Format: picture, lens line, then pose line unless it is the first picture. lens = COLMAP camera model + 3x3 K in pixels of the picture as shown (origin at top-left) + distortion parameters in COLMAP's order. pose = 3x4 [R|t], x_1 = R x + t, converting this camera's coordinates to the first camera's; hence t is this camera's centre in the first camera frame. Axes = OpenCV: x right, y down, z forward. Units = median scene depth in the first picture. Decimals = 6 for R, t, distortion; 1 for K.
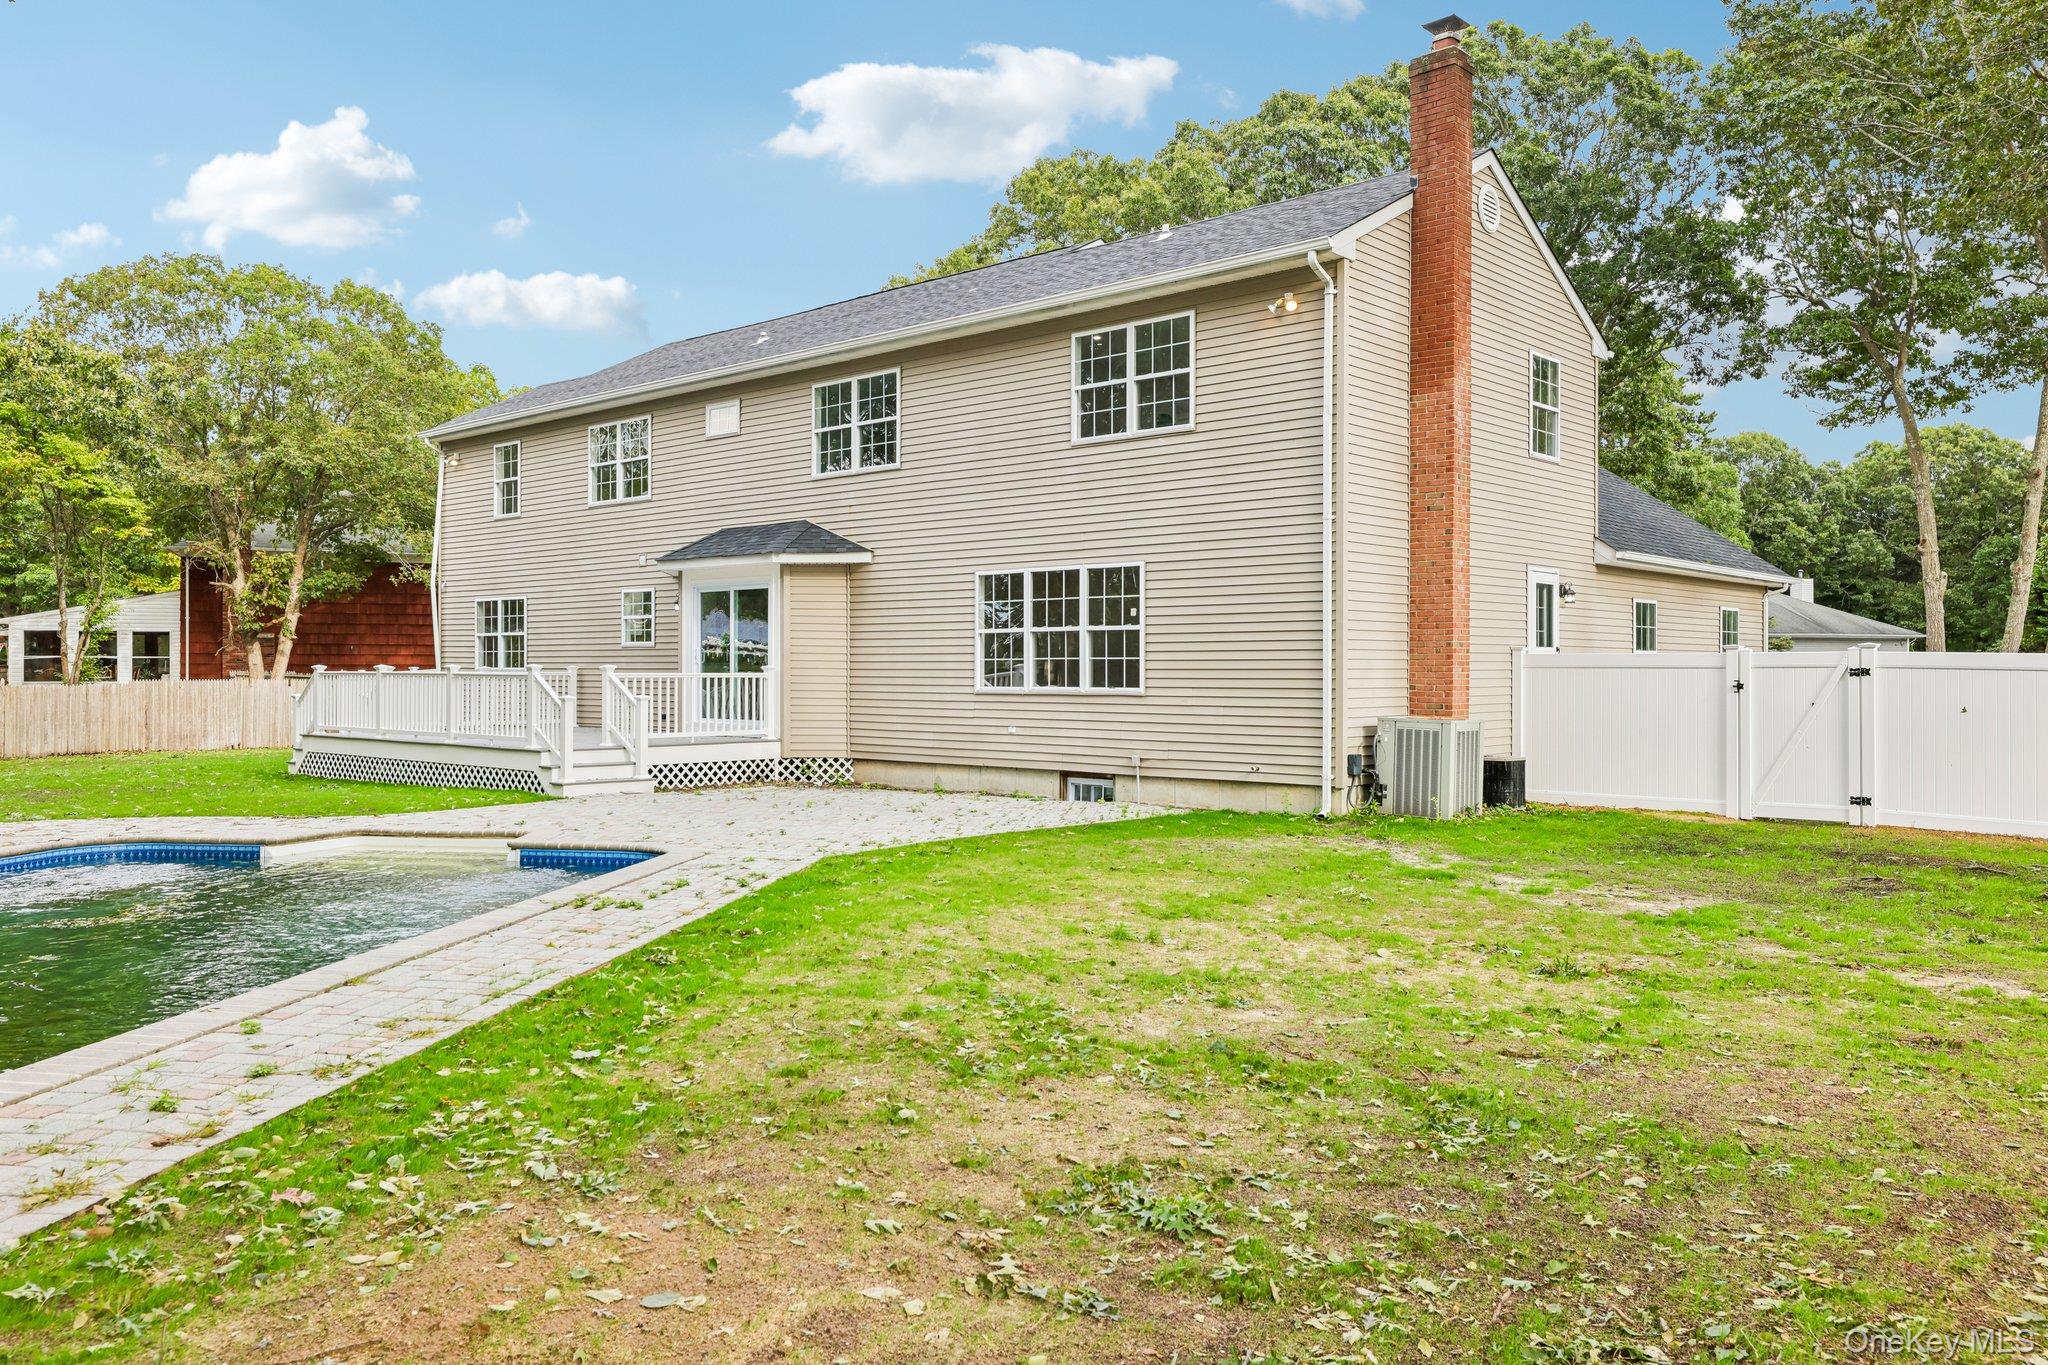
lens RADIAL K [[1507.7, 0, 1020.7], [0, 1507.7, 671.4], [0, 0, 1]] dist [-0.006739, -0.000344]
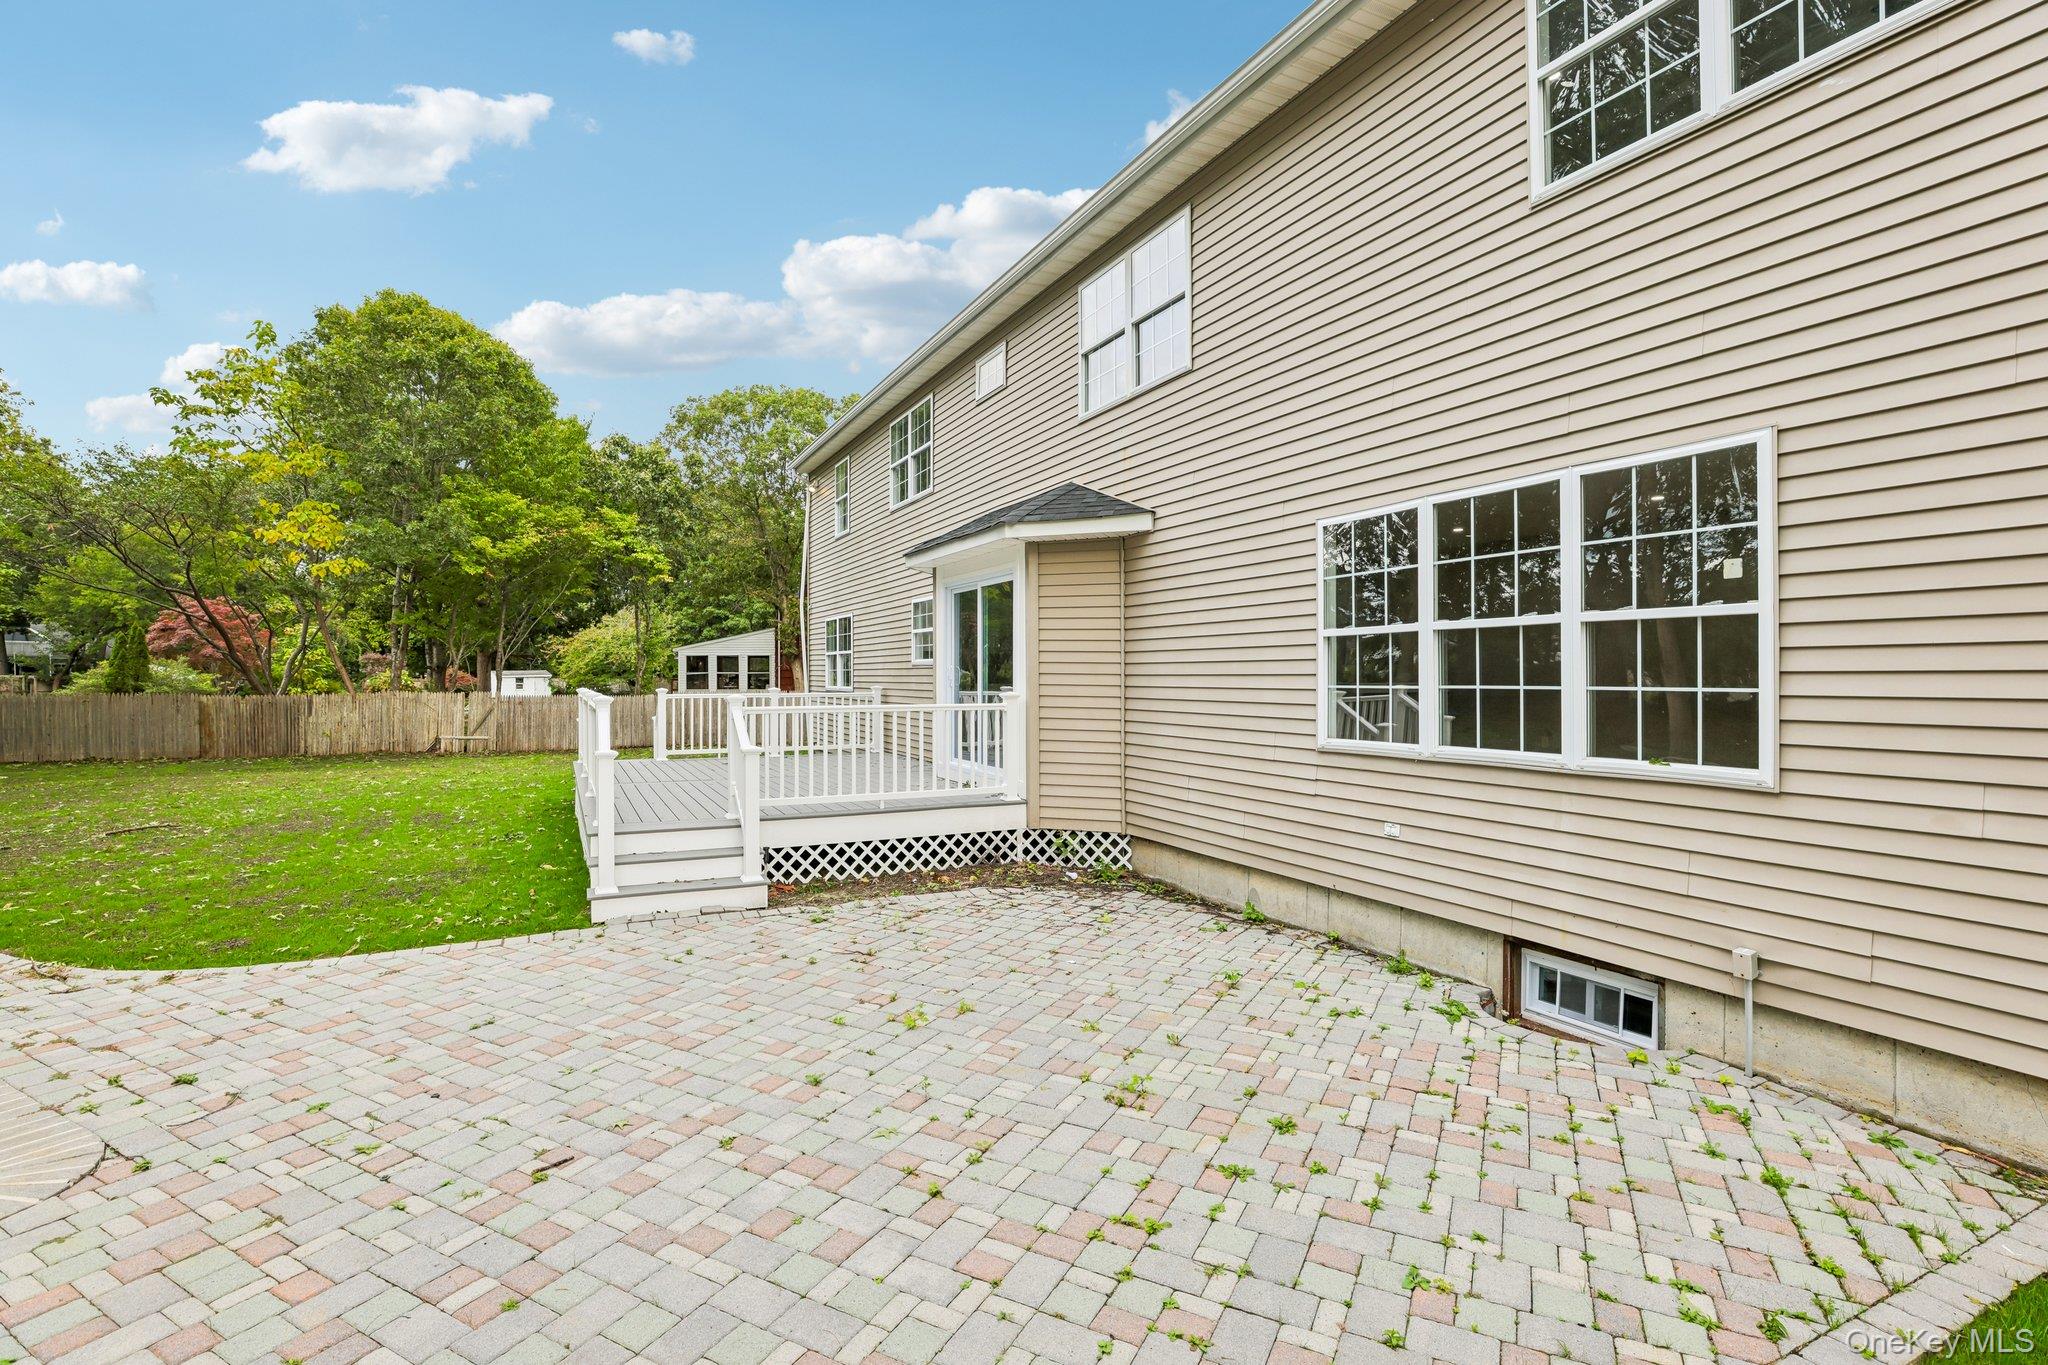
lens RADIAL K [[945.0, 0, 1015.4], [0, 945.0, 685.3], [0, 0, 1]] dist [-0.036044, 0.000130]
pose [[0.928834, -0.001192, -0.370493, -0.006522], [0.004549, 0.999956, 0.008186, -0.011690], [0.370467, -0.009289, 0.928799, 0.664912]]
